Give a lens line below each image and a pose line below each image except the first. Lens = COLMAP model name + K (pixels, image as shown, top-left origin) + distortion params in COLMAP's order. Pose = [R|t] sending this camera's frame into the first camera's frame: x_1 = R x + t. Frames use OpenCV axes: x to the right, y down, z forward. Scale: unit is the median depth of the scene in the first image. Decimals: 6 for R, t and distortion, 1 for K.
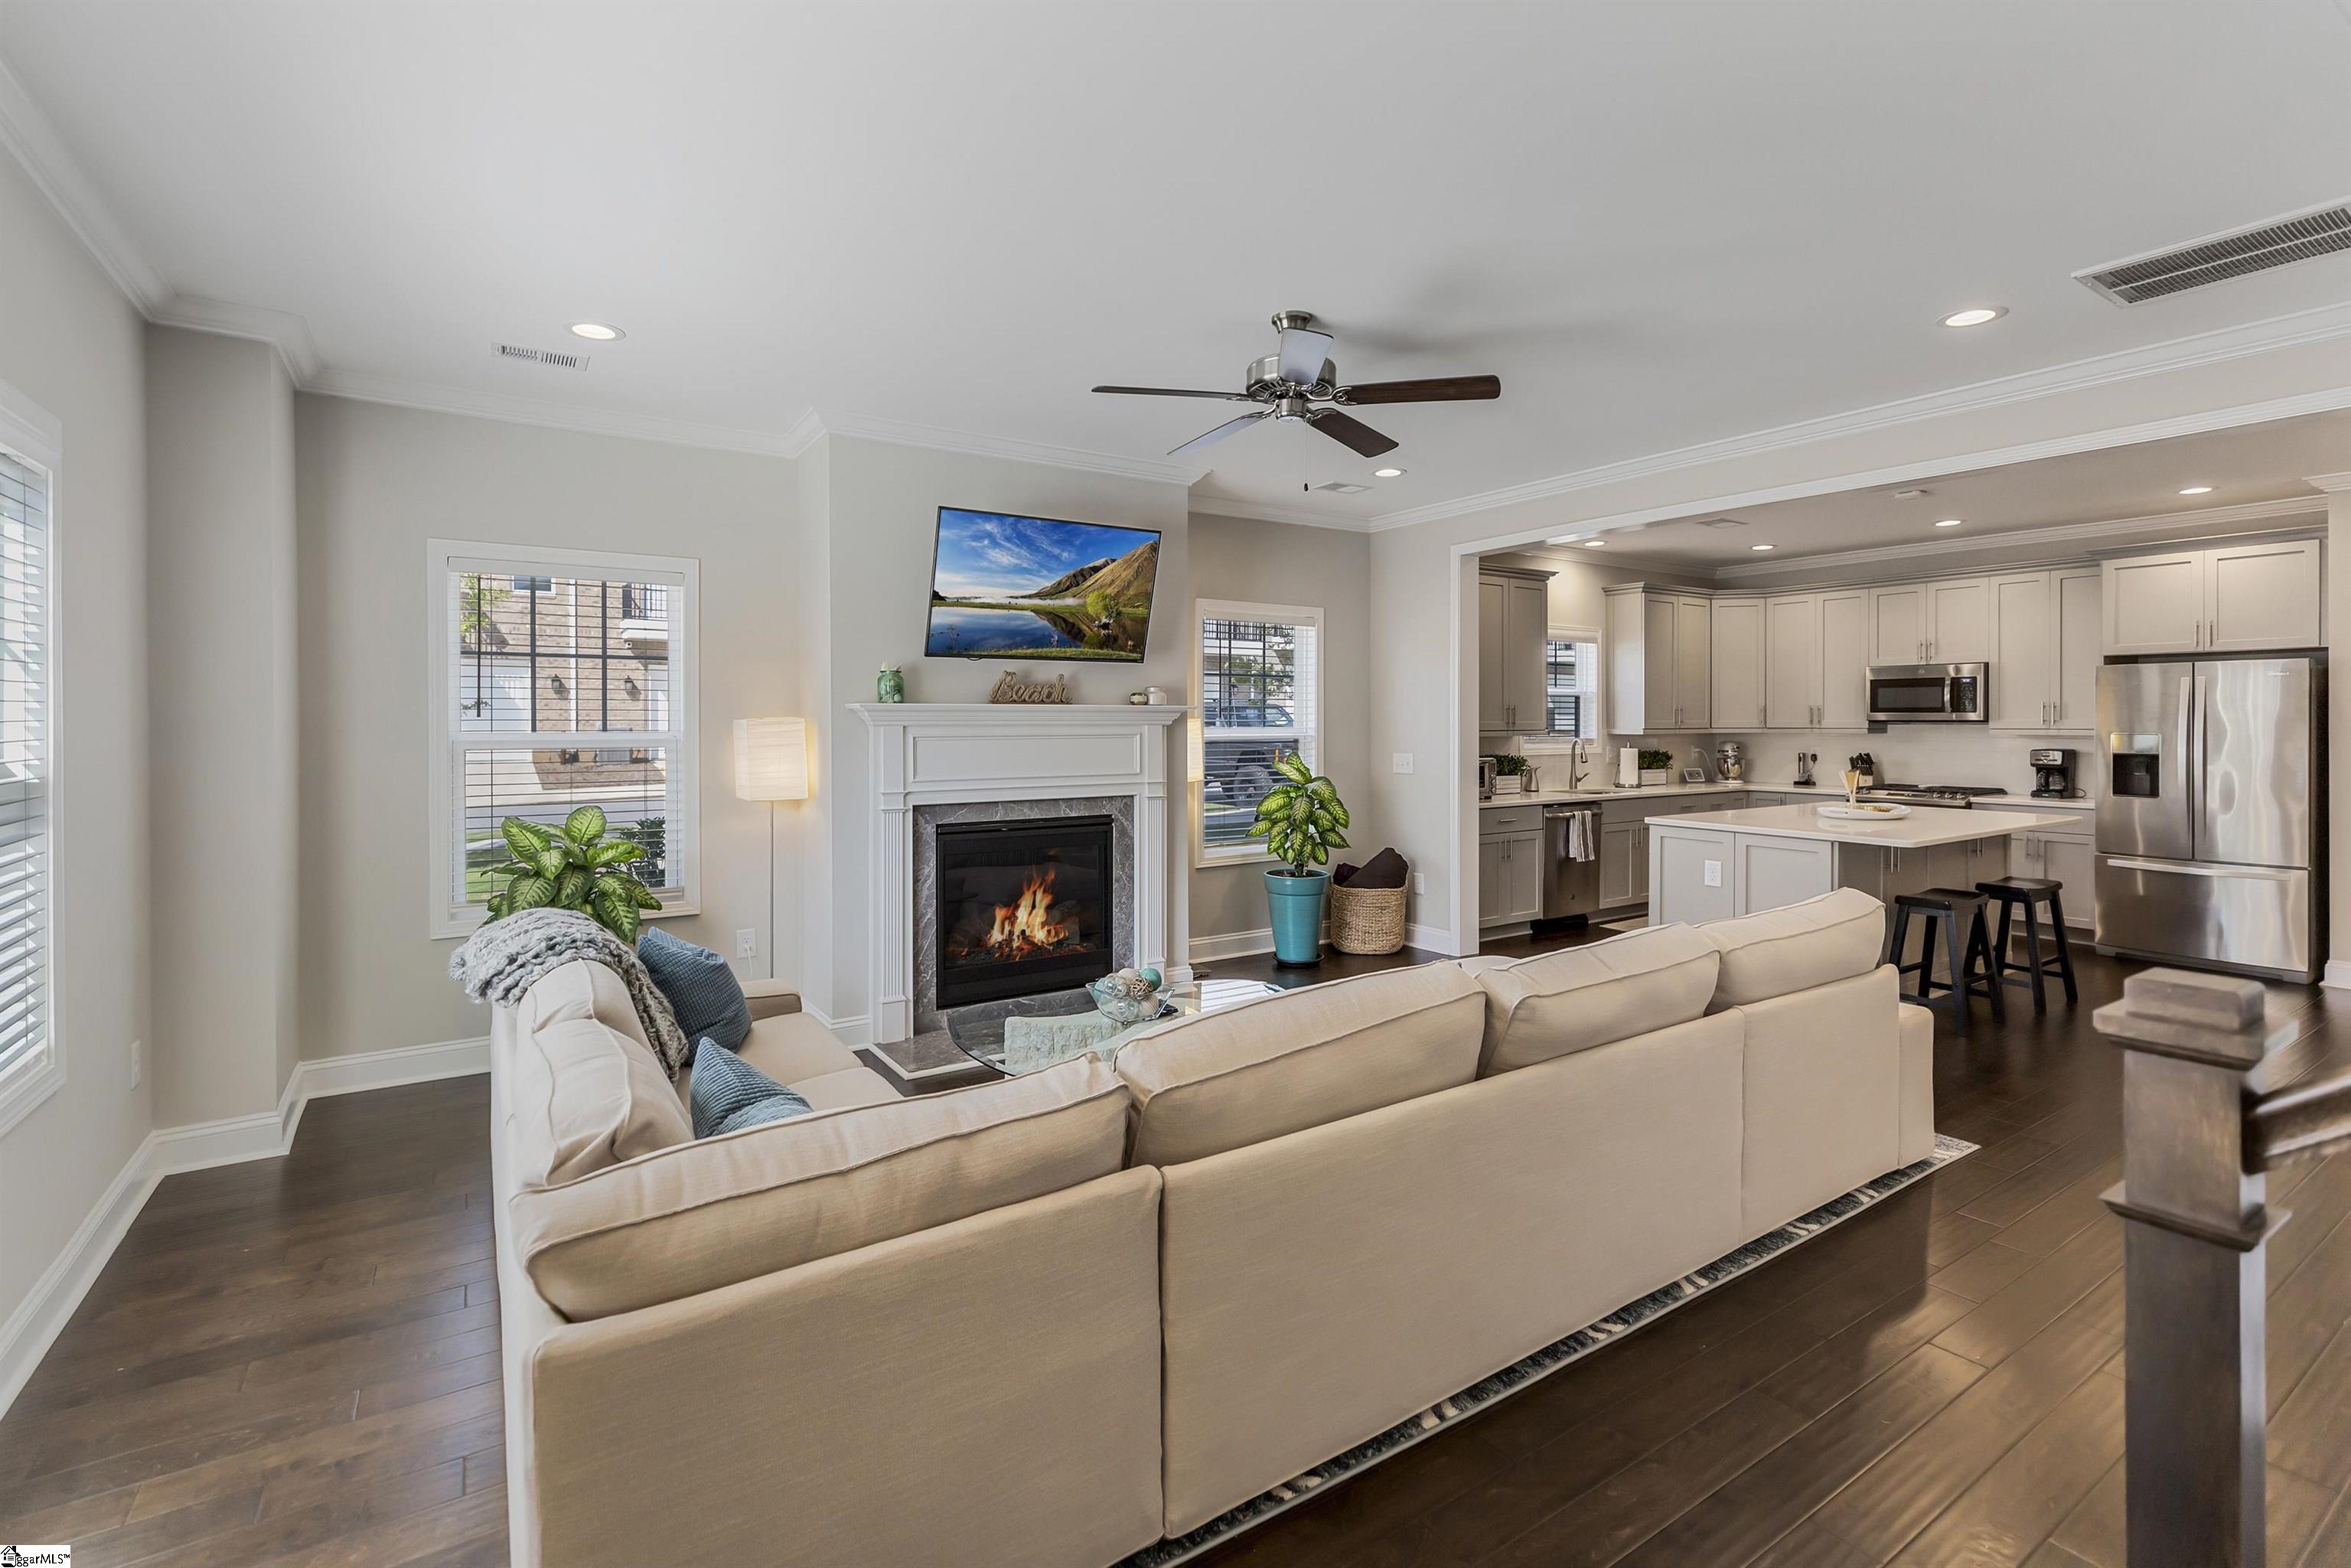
lens RADIAL K [[1068.7, 0, 1174.4], [0, 1068.7, 734.5], [0, 0, 1]] dist [0.004643, 0.001311]
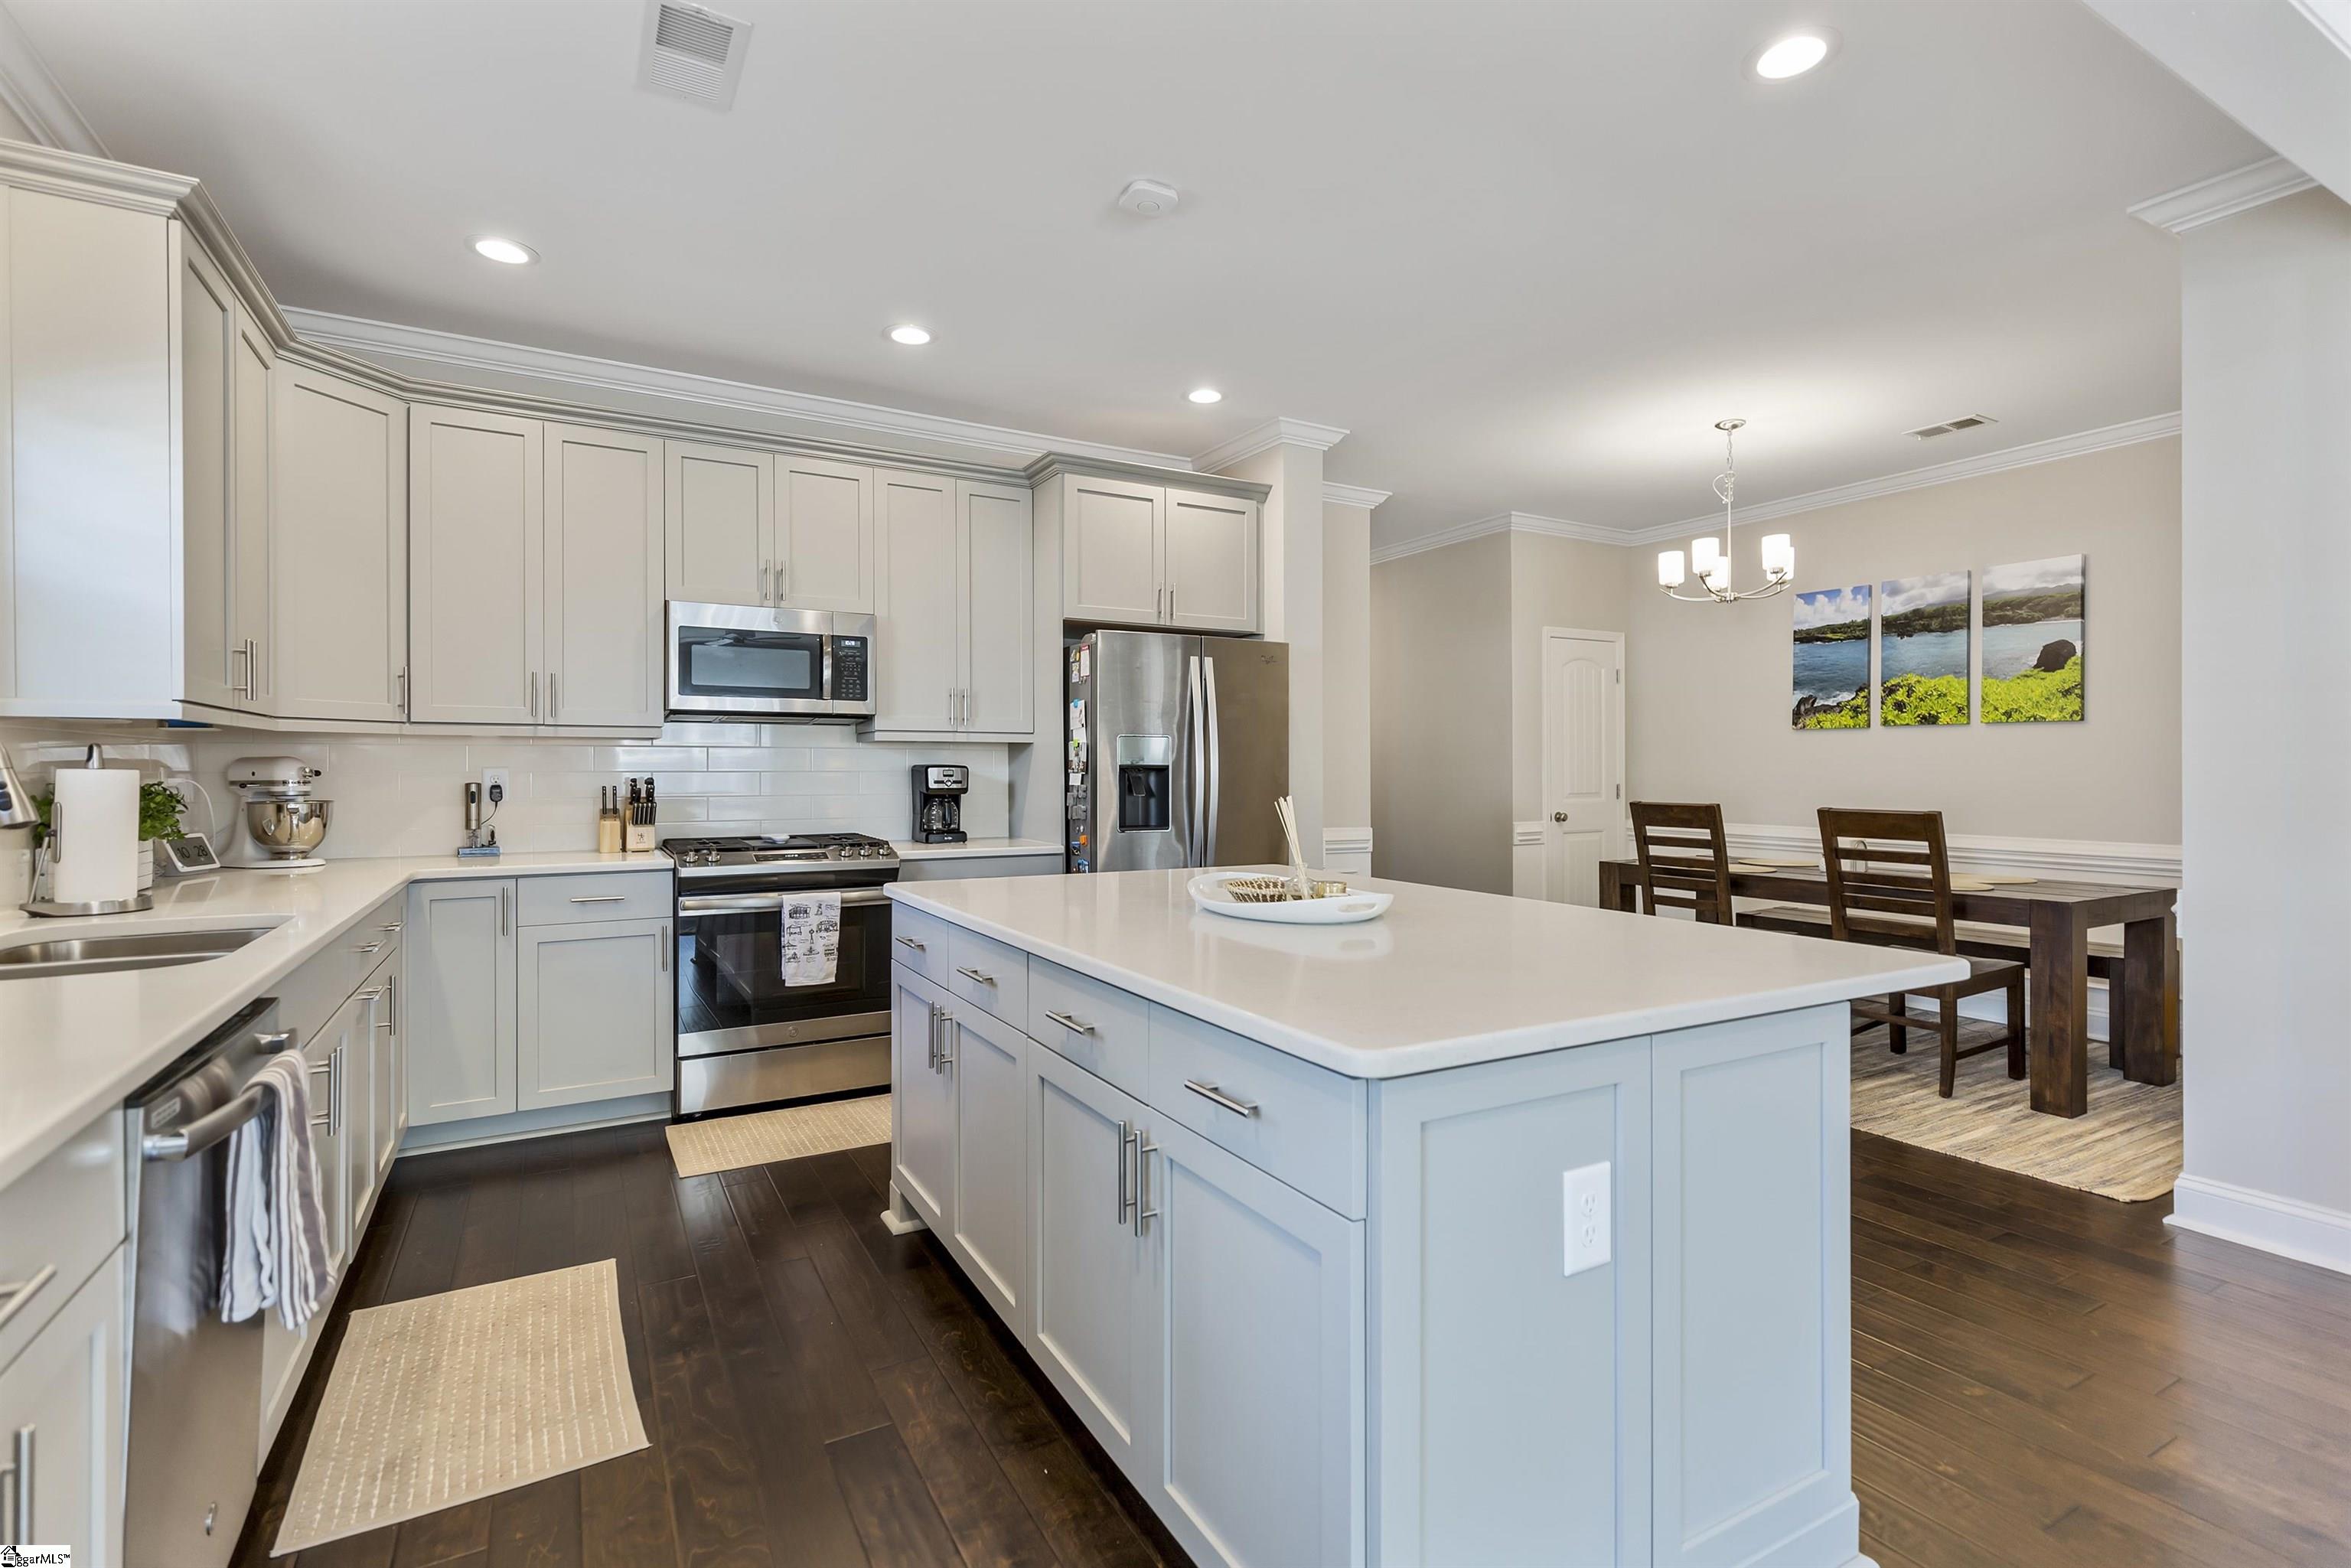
lens RADIAL K [[1068.7, 0, 1181.9], [0, 1068.7, 783.8], [0, 0, 1]] dist [0.004643, 0.001311]
pose [[0.062470, -0.012193, 0.997972, 0.242790], [0.011380, 0.999869, 0.011504, 0.023704], [-0.997982, 0.010639, 0.062600, 1.009692]]
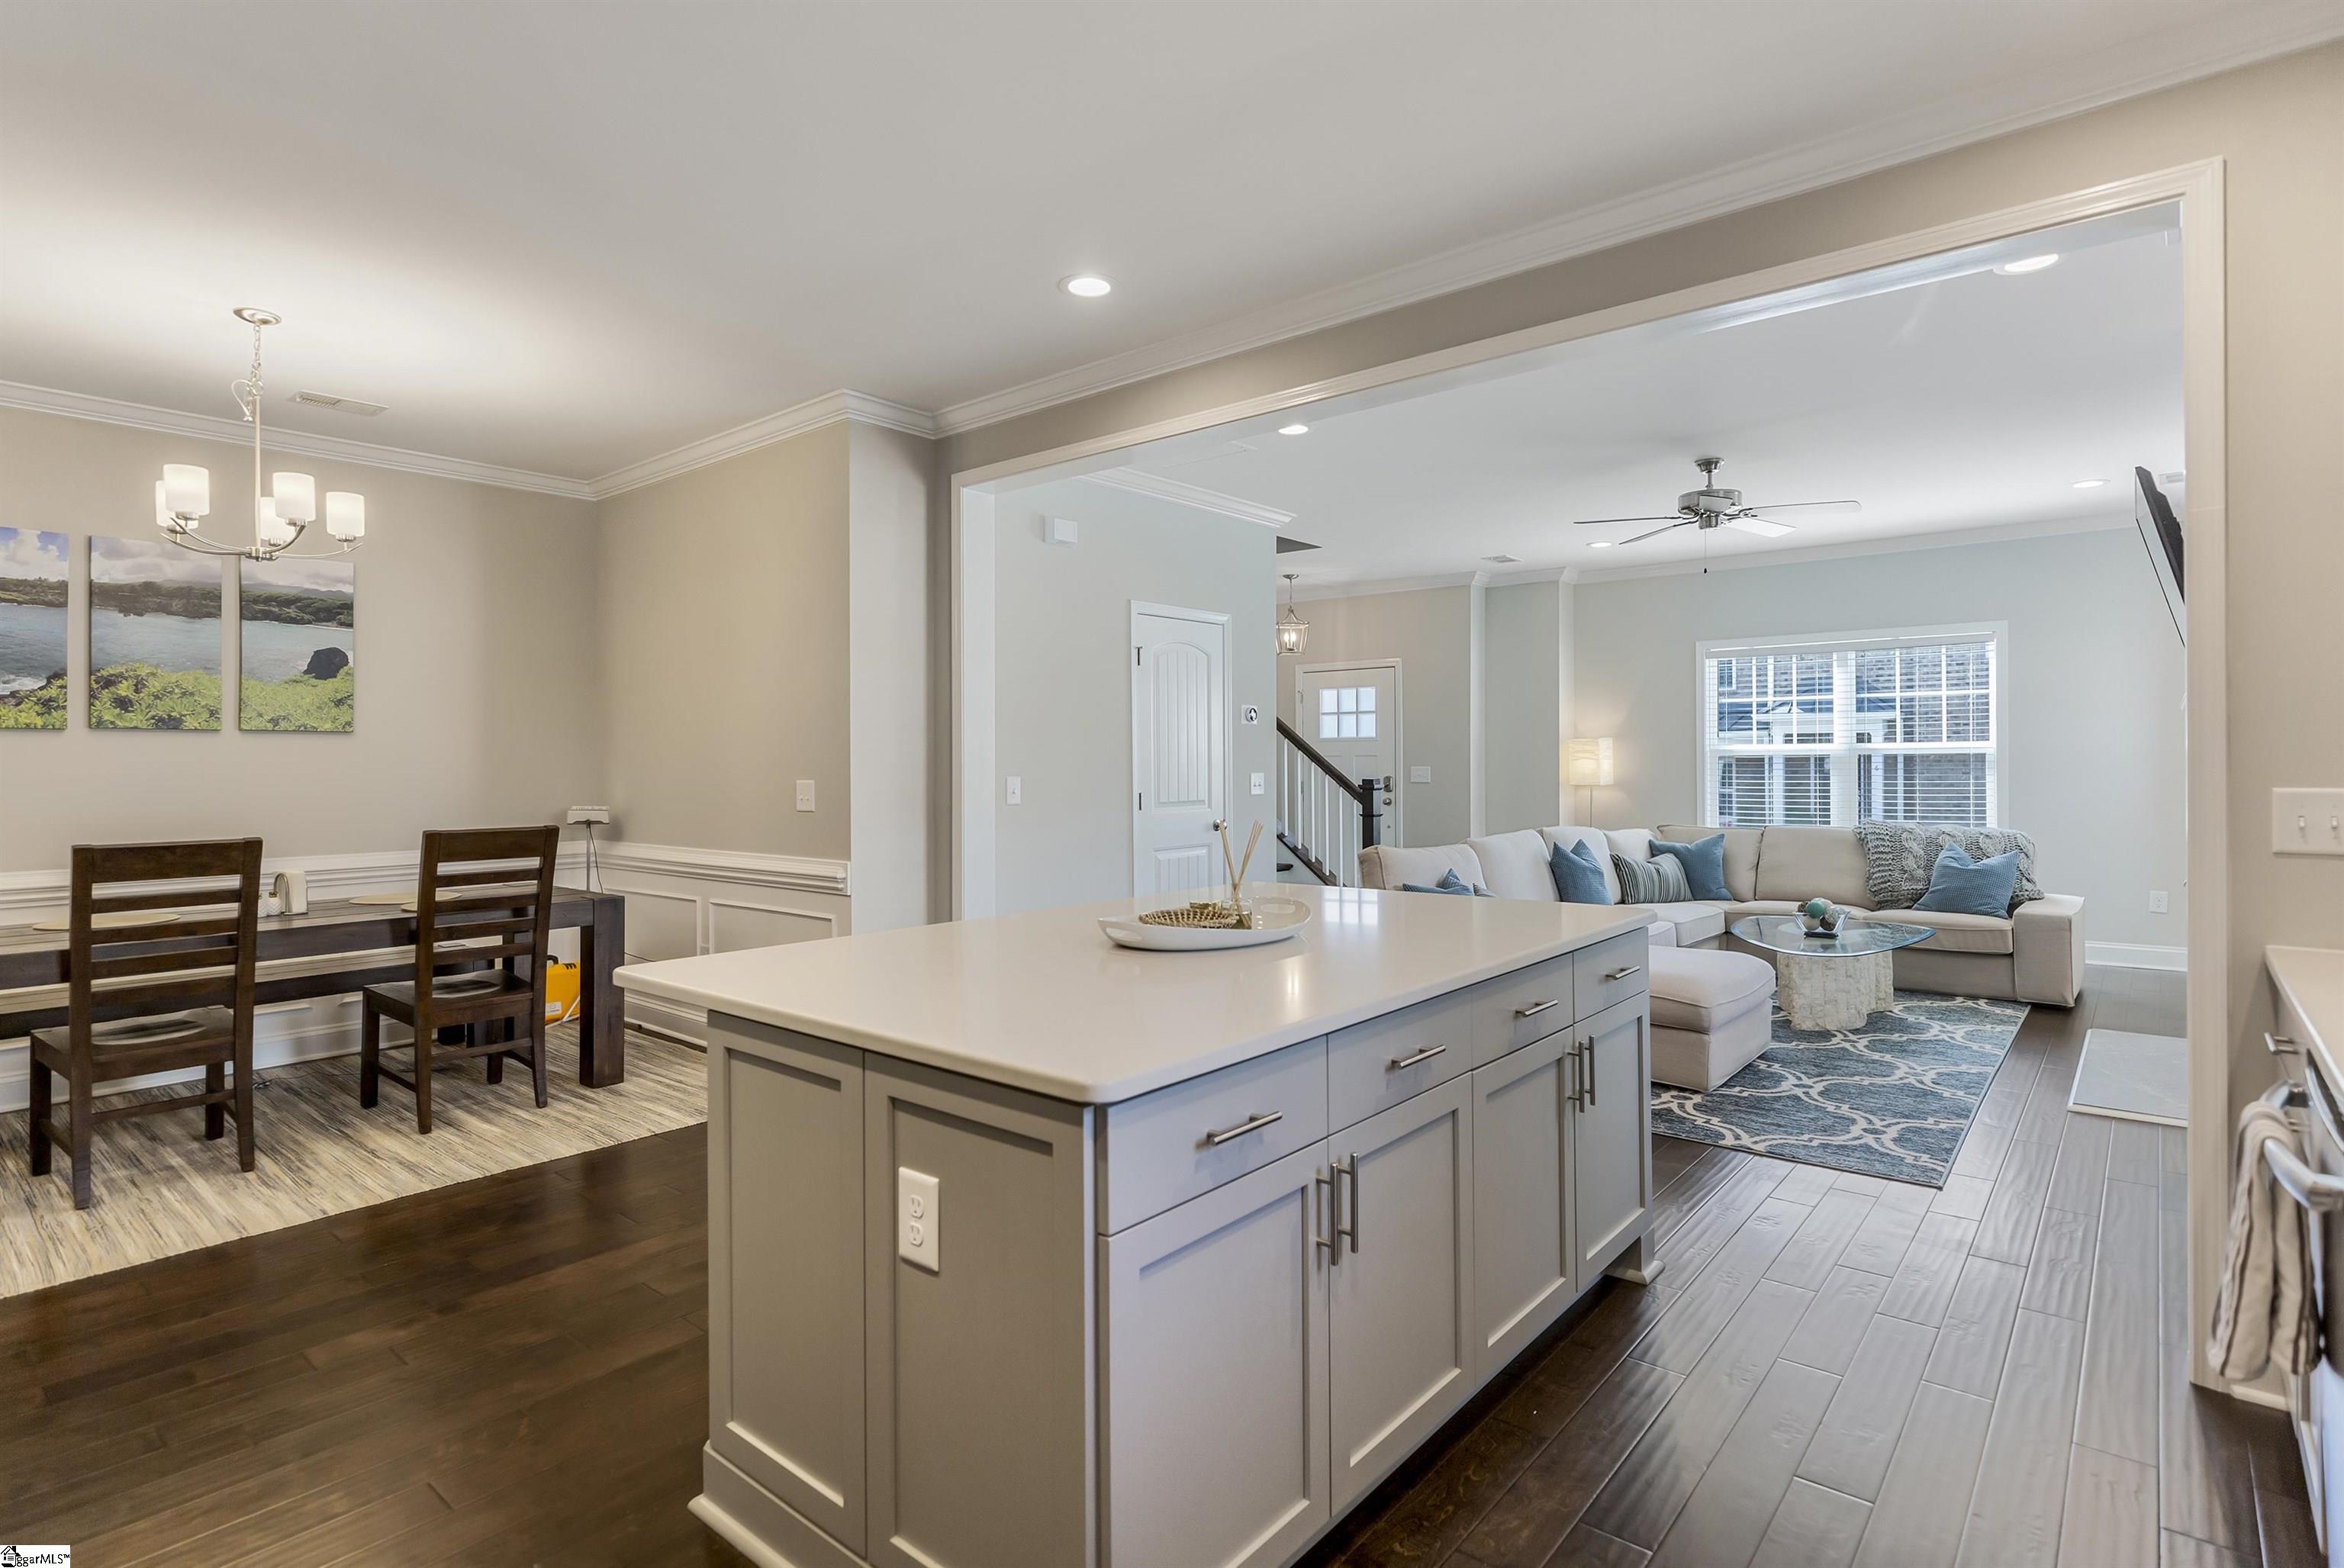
lens RADIAL K [[1155.6, 0, 1174.1], [0, 1155.6, 762.2], [0, 0, 1]] dist [0.000999, 0.002759]
pose [[-0.959889, 0.007462, -0.280280, 0.771486], [0.003760, 0.999898, 0.013743, 0.004879], [0.280354, 0.012138, -0.959820, 1.397570]]
